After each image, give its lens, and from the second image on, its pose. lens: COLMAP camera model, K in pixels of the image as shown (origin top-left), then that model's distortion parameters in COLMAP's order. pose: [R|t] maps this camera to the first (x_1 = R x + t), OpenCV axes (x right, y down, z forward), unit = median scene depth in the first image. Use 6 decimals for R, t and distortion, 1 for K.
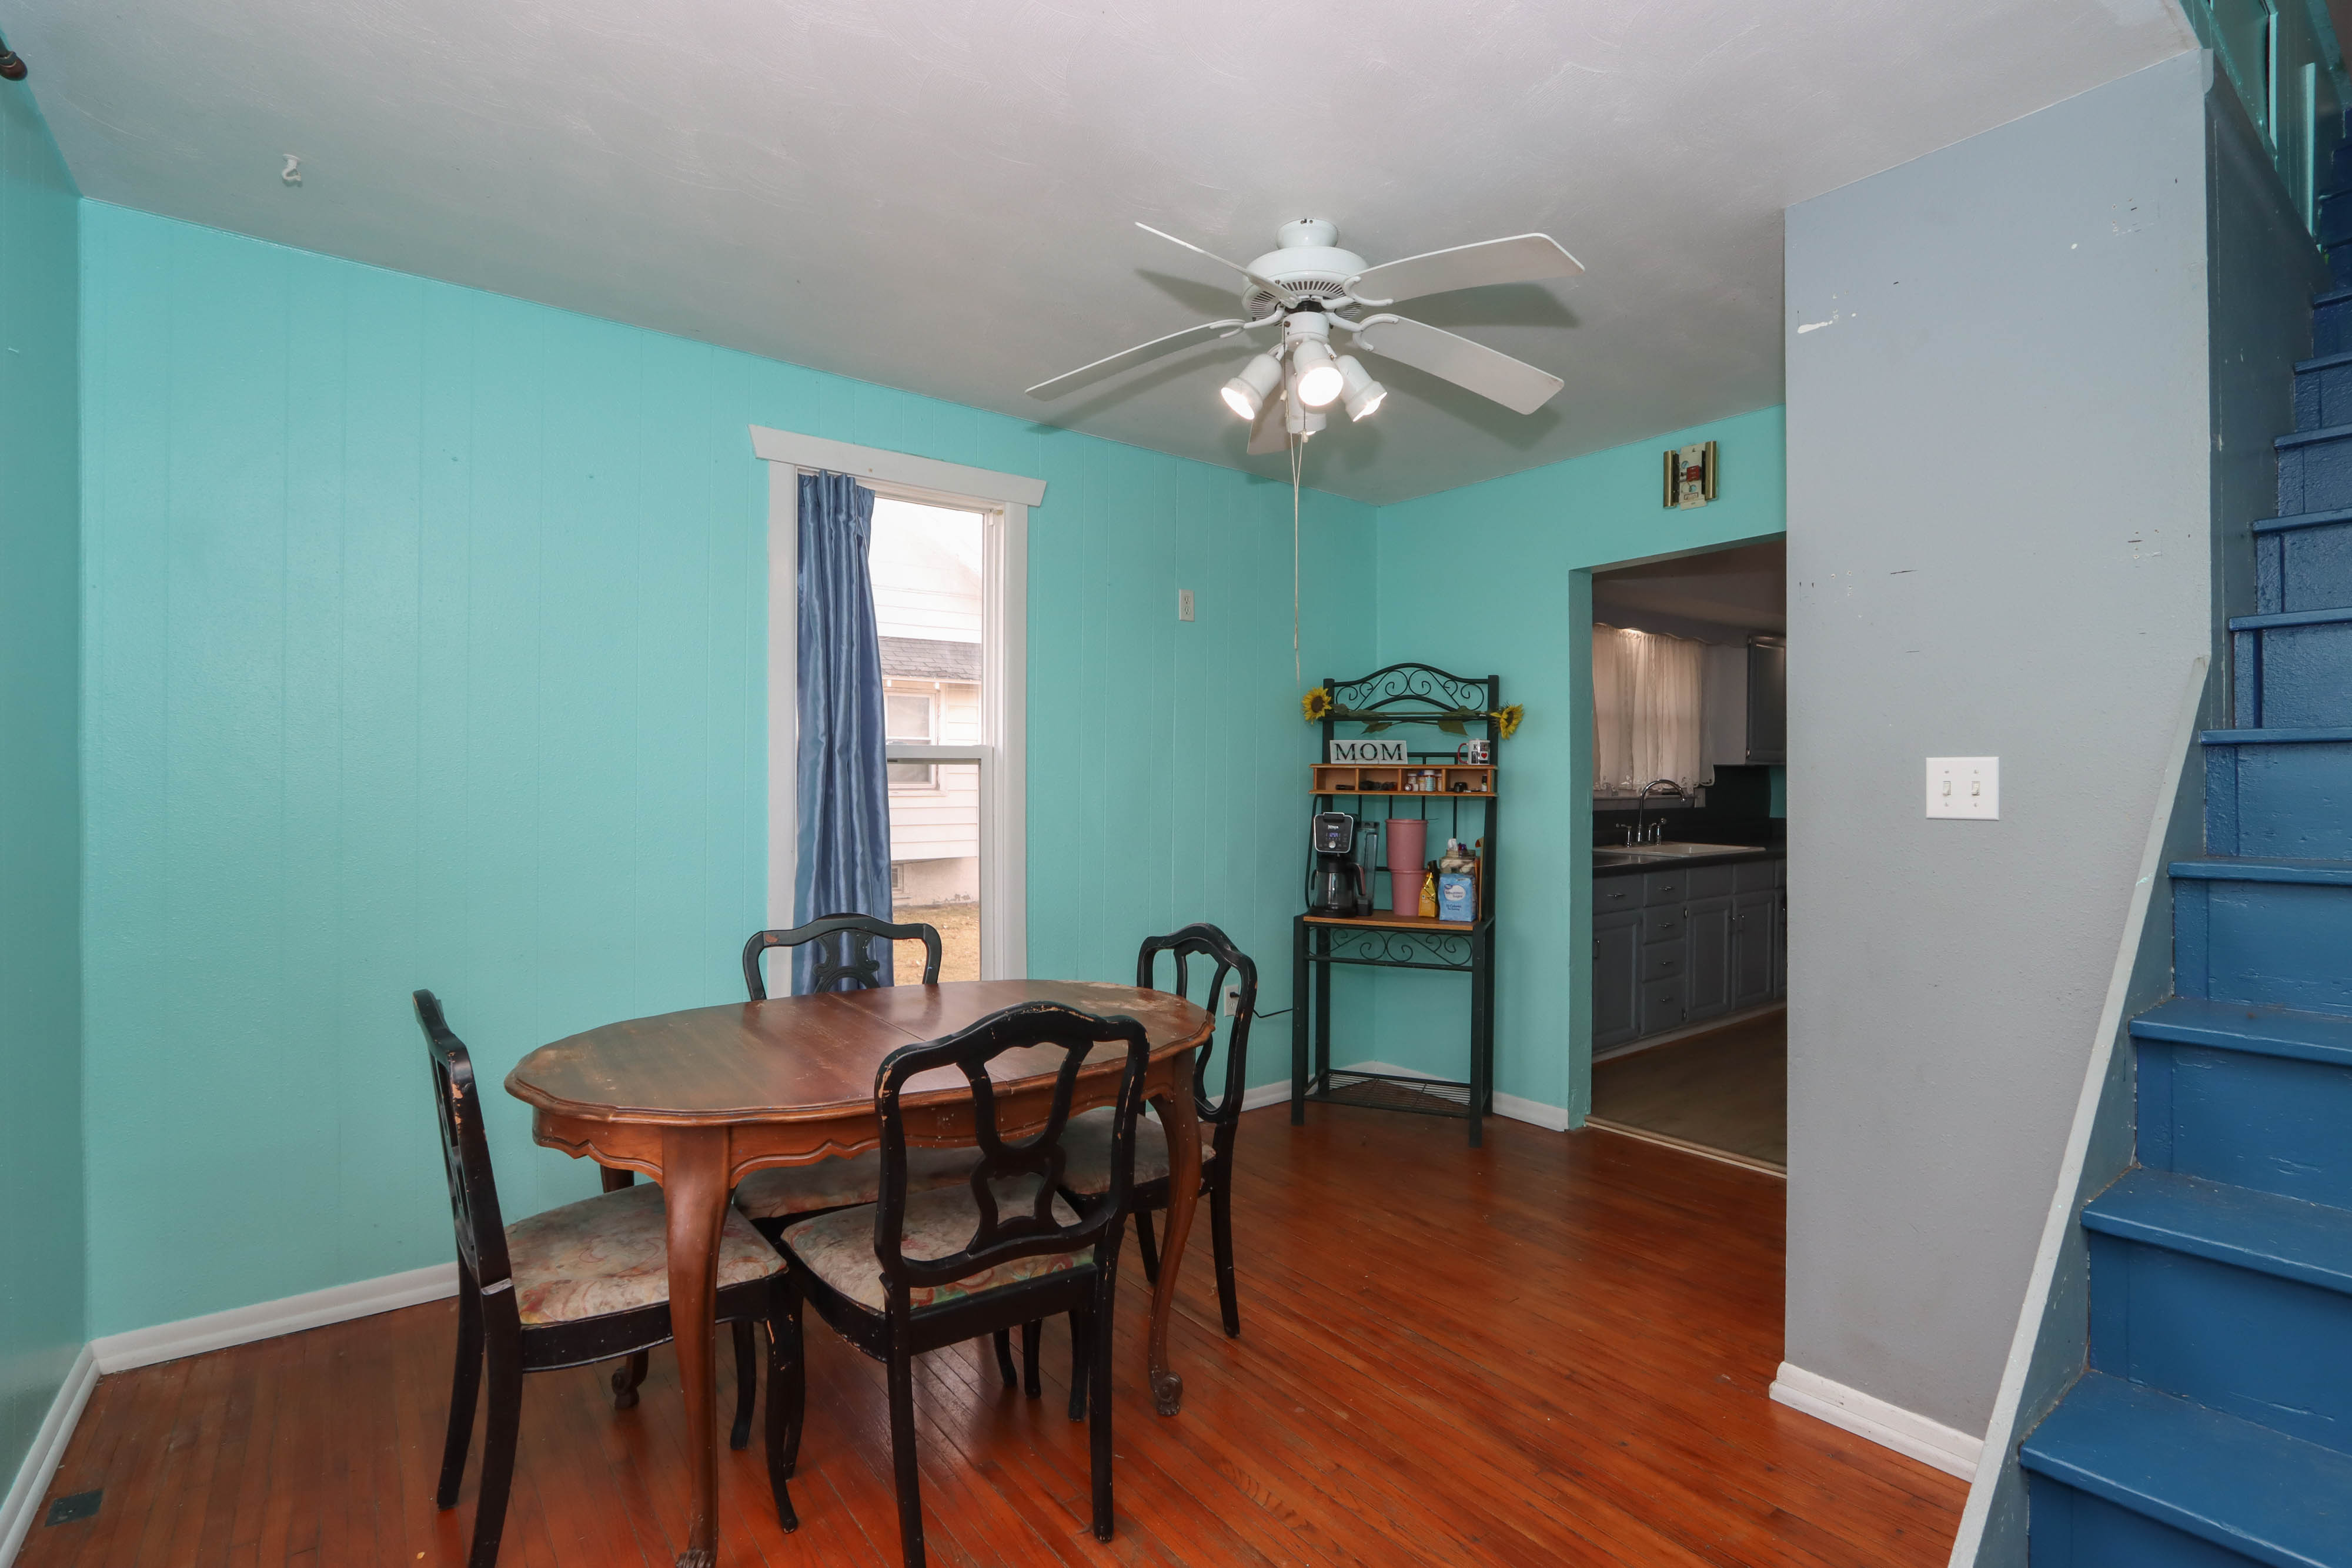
lens RADIAL K [[1094.3, 0, 1177.8], [0, 1094.3, 766.2], [0, 0, 1]] dist [-0.022263, -0.000039]
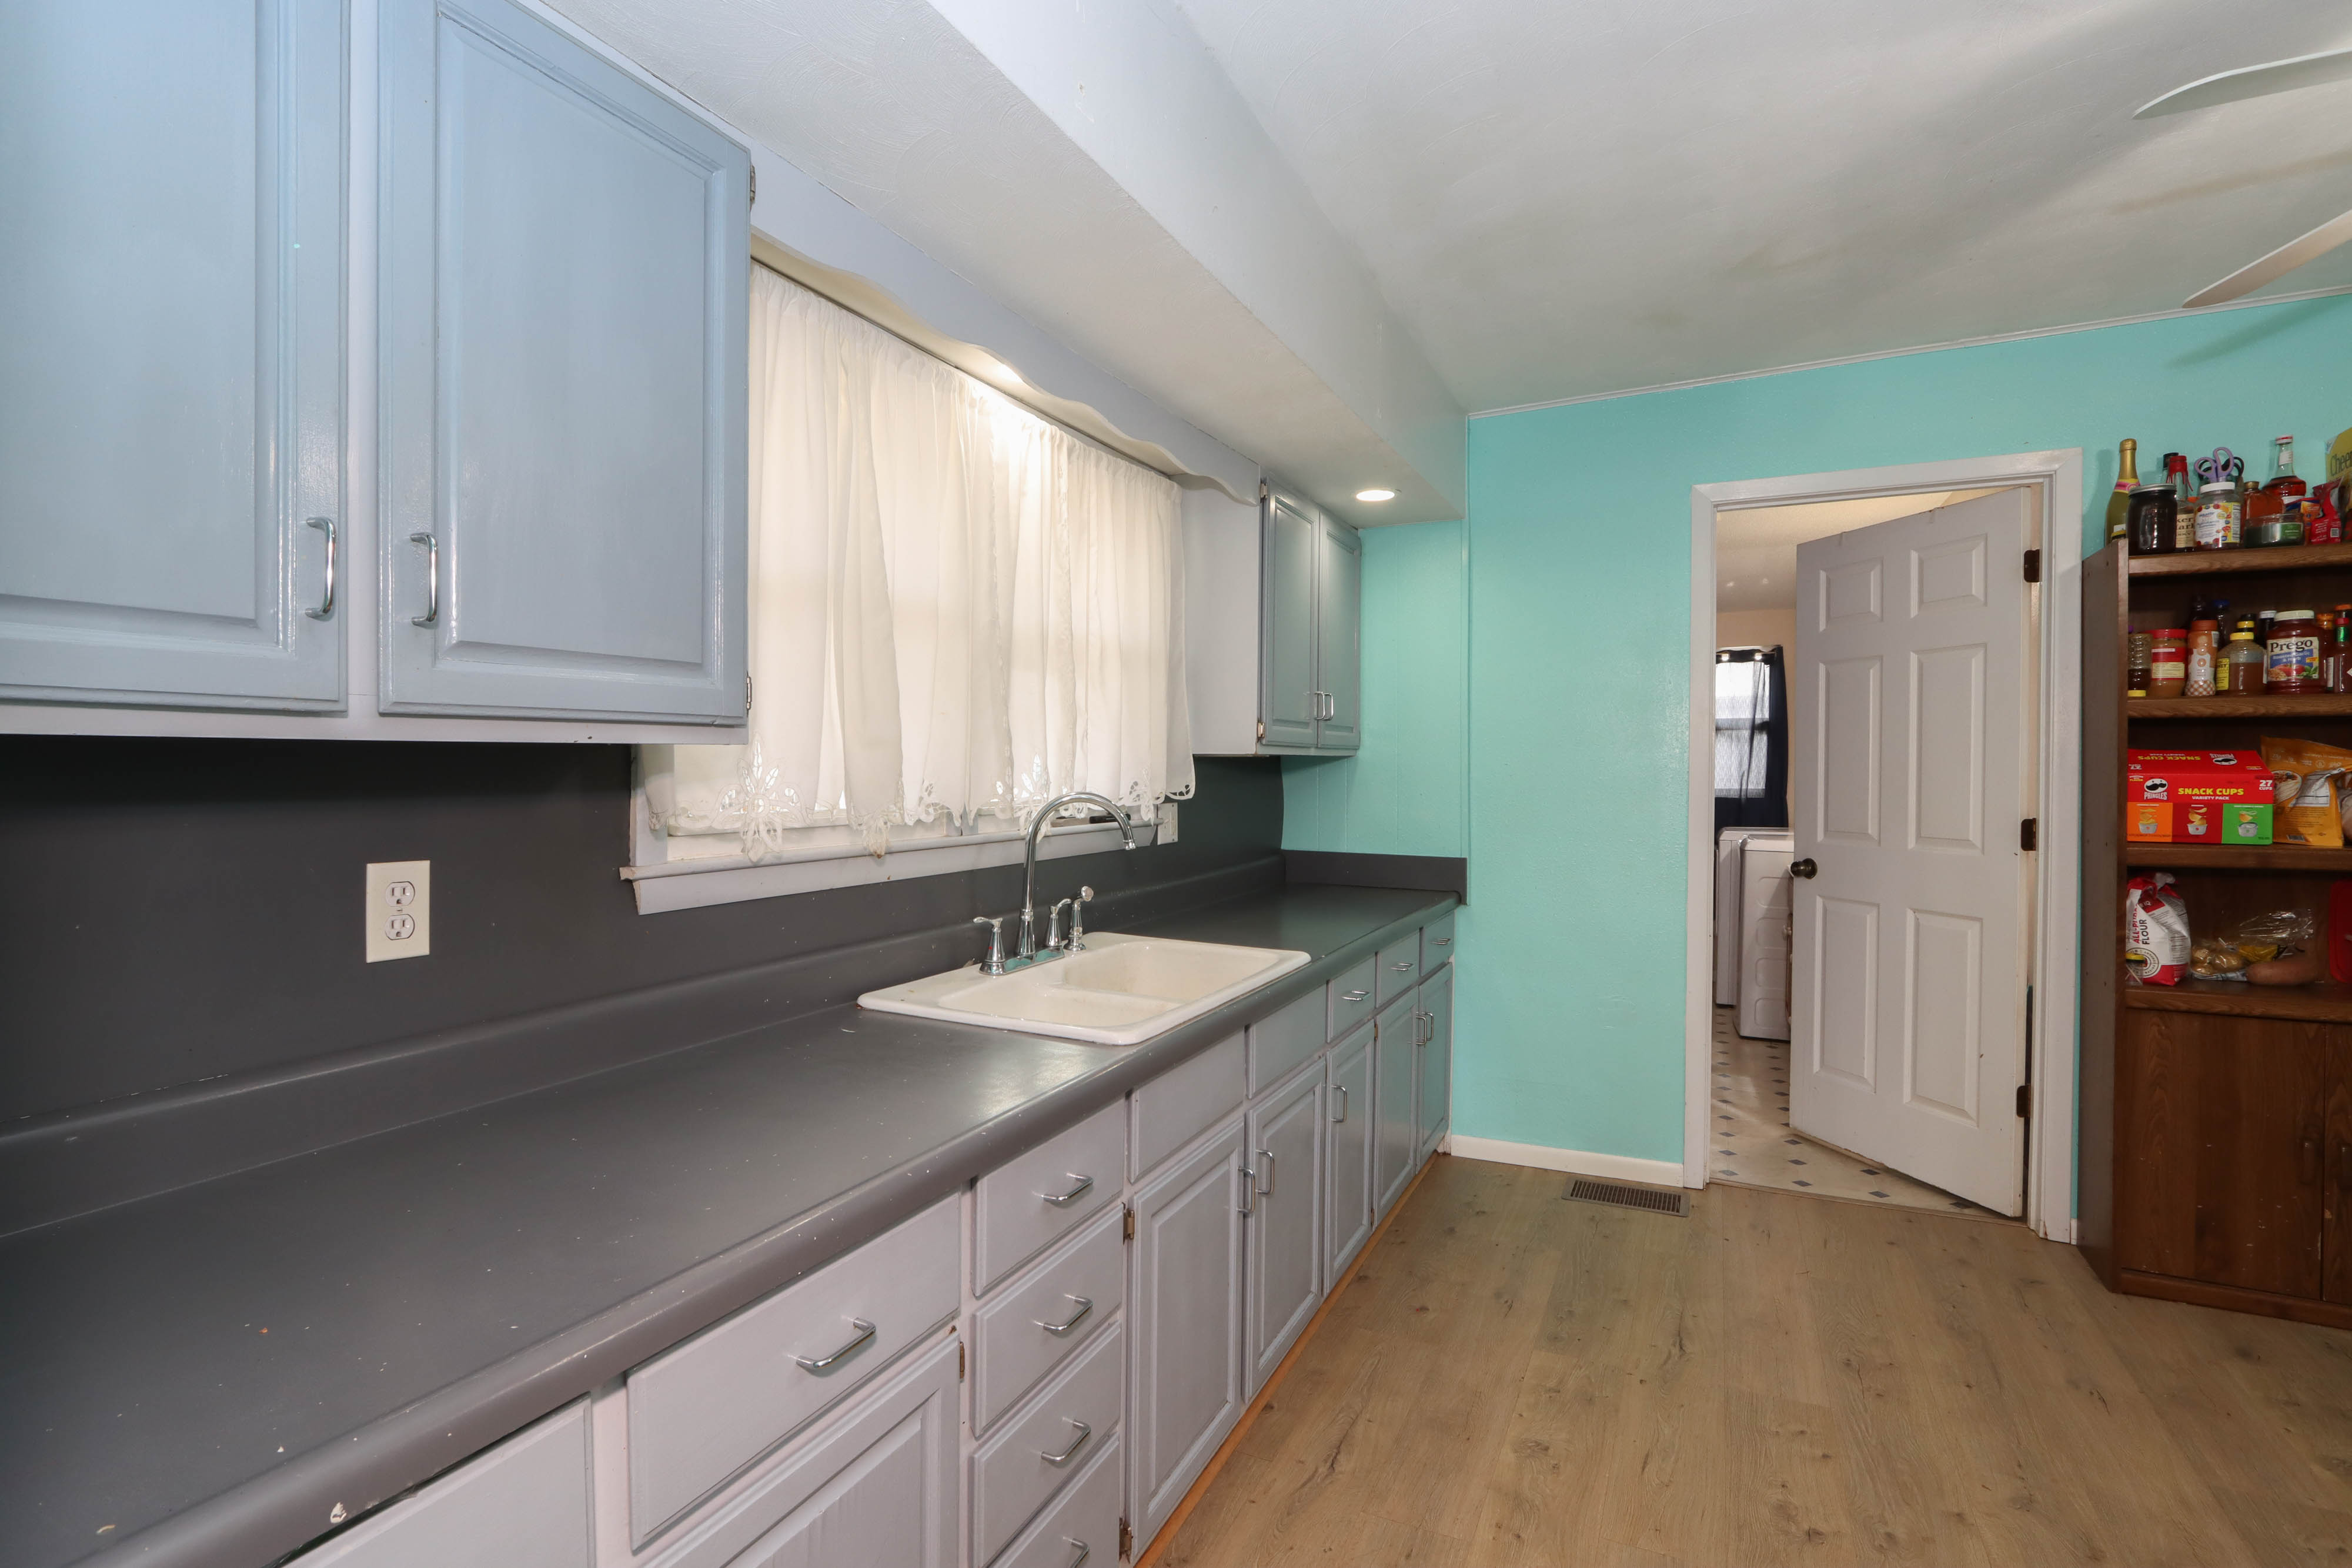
lens RADIAL K [[1090.0, 0, 1176.0], [0, 1090.0, 784.0], [0, 0, 1]] dist [-0.002253, 0.000322]
pose [[0.898851, -0.009637, 0.438149, 0.294266], [0.001935, 0.999836, 0.018023, 0.002857], [-0.438250, -0.015352, 0.898722, 0.612058]]
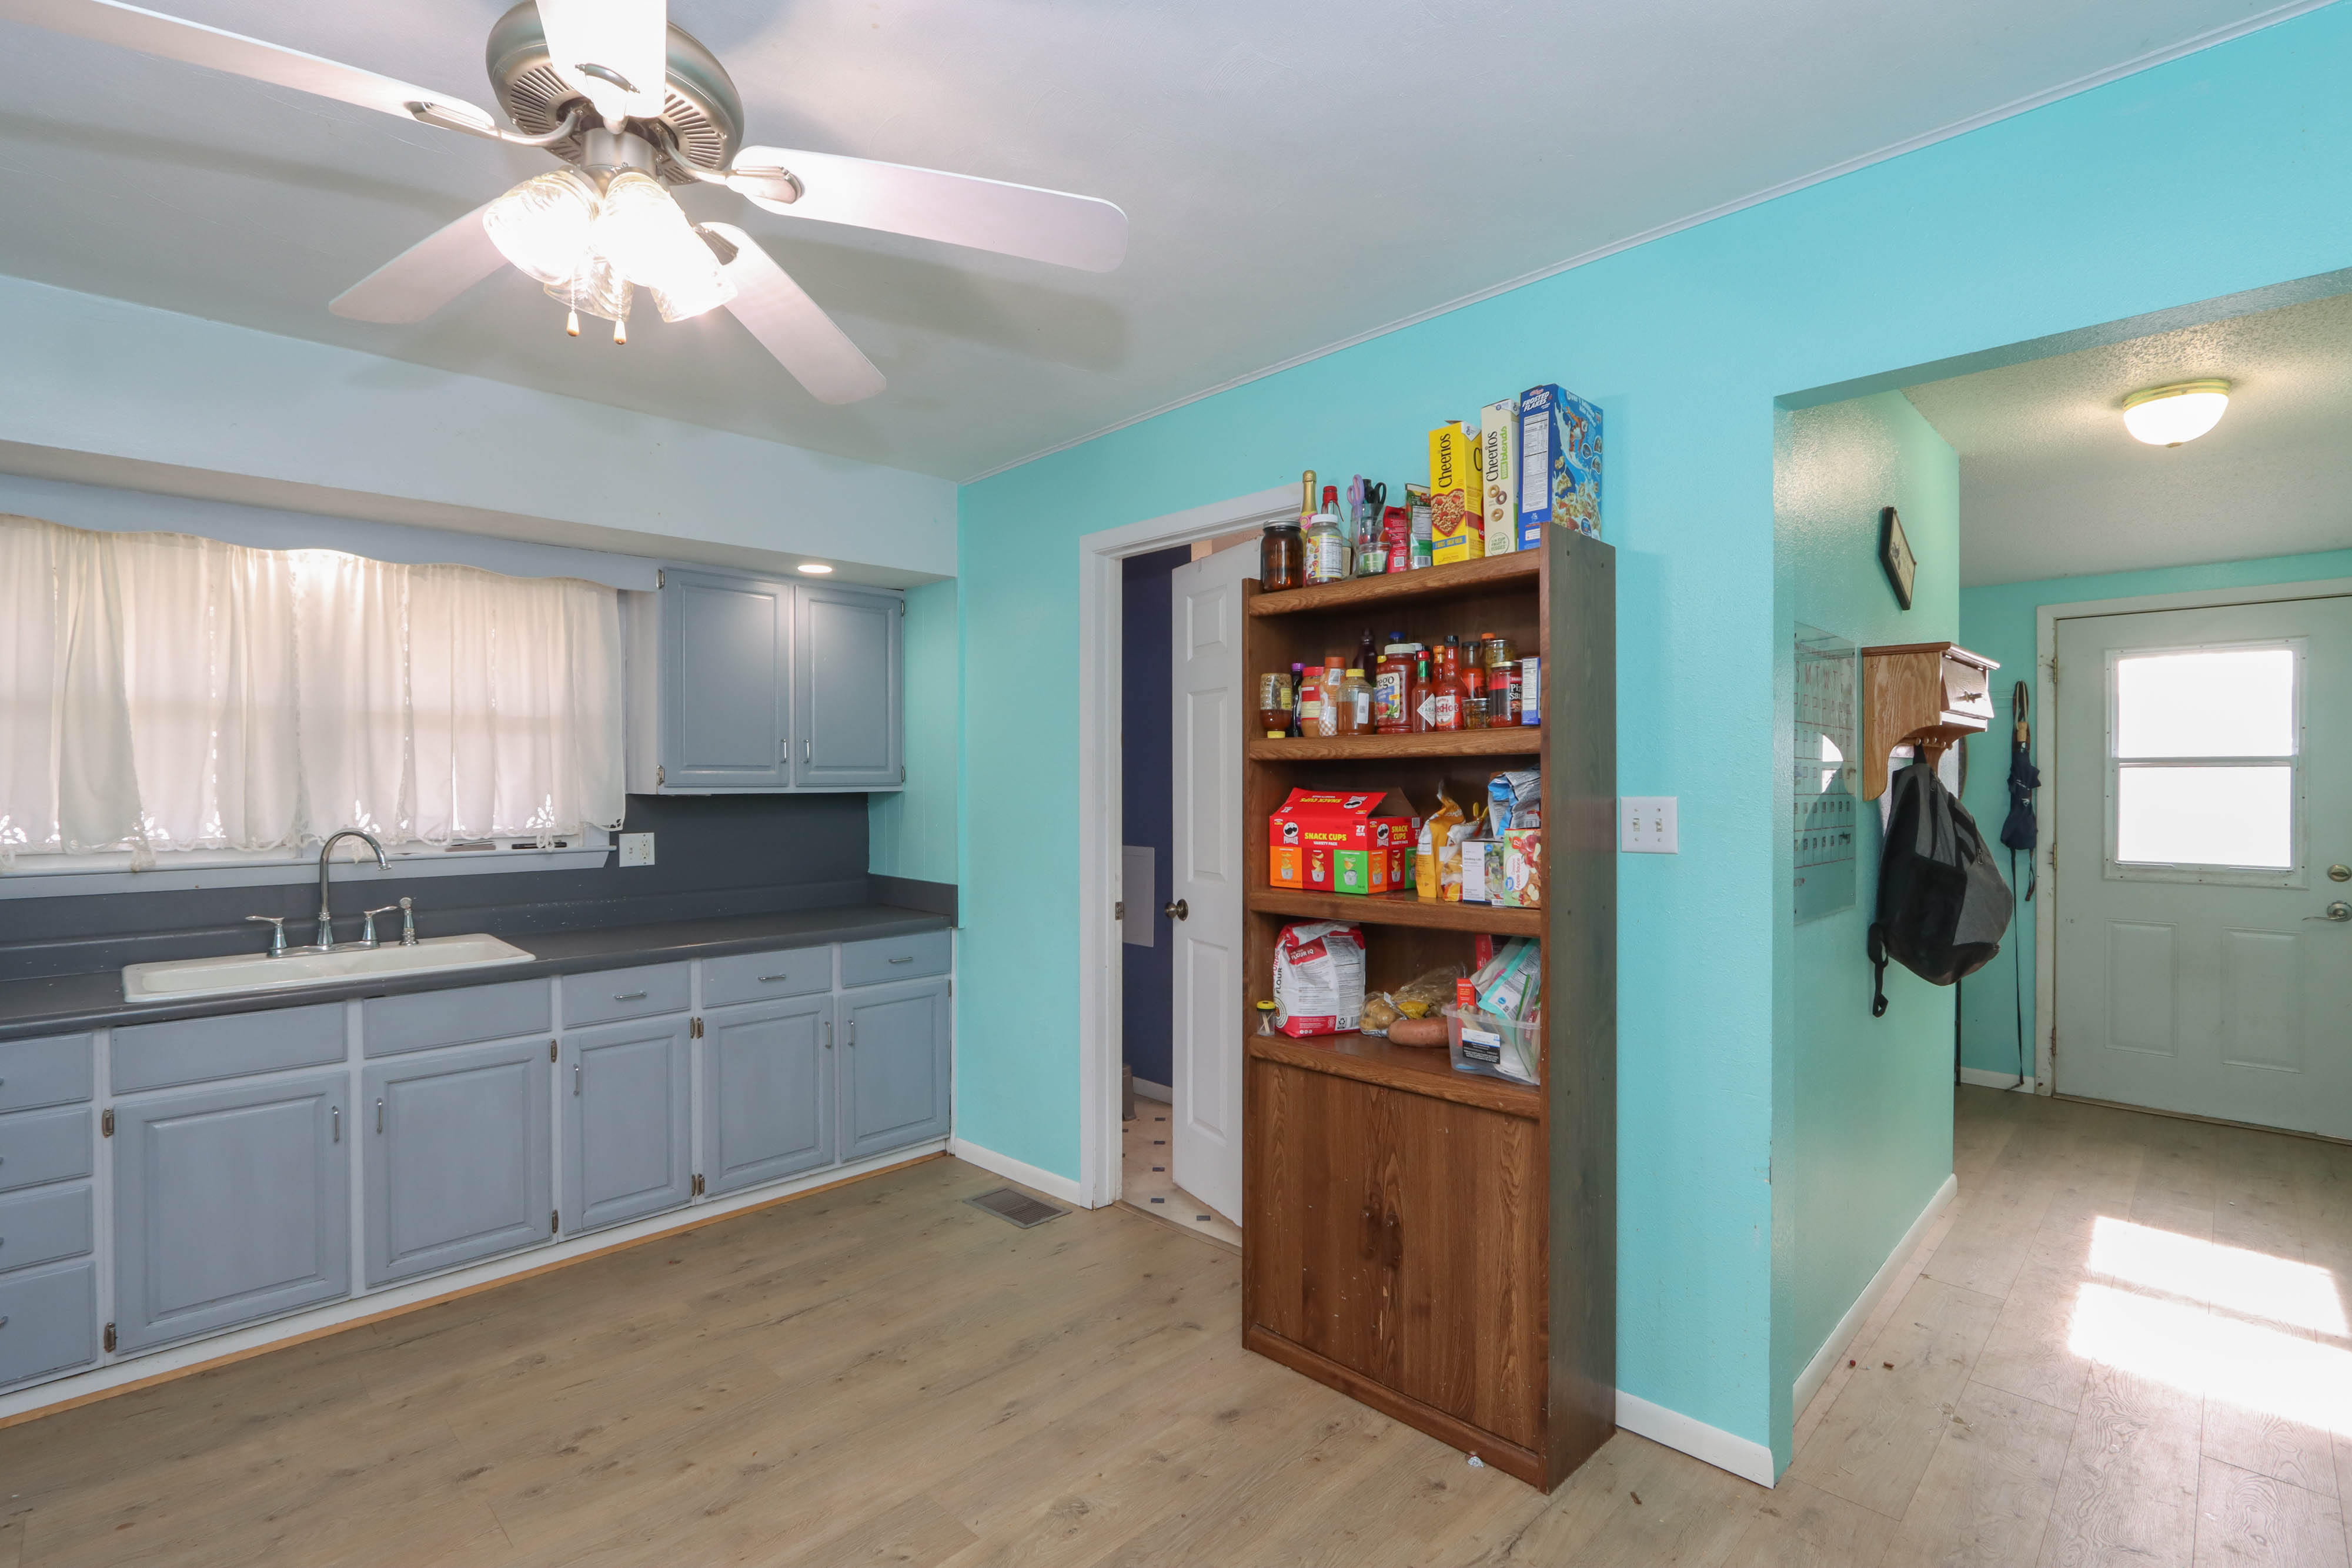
lens RADIAL K [[1072.7, 0, 1159.7], [0, 1072.7, 786.0], [0, 0, 1]] dist [-0.012918, 0.000575]
pose [[0.992653, -0.006271, 0.120835, 0.748216], [0.006022, 0.999979, 0.002423, -0.006312], [-0.120847, -0.001677, 0.992670, 0.420540]]
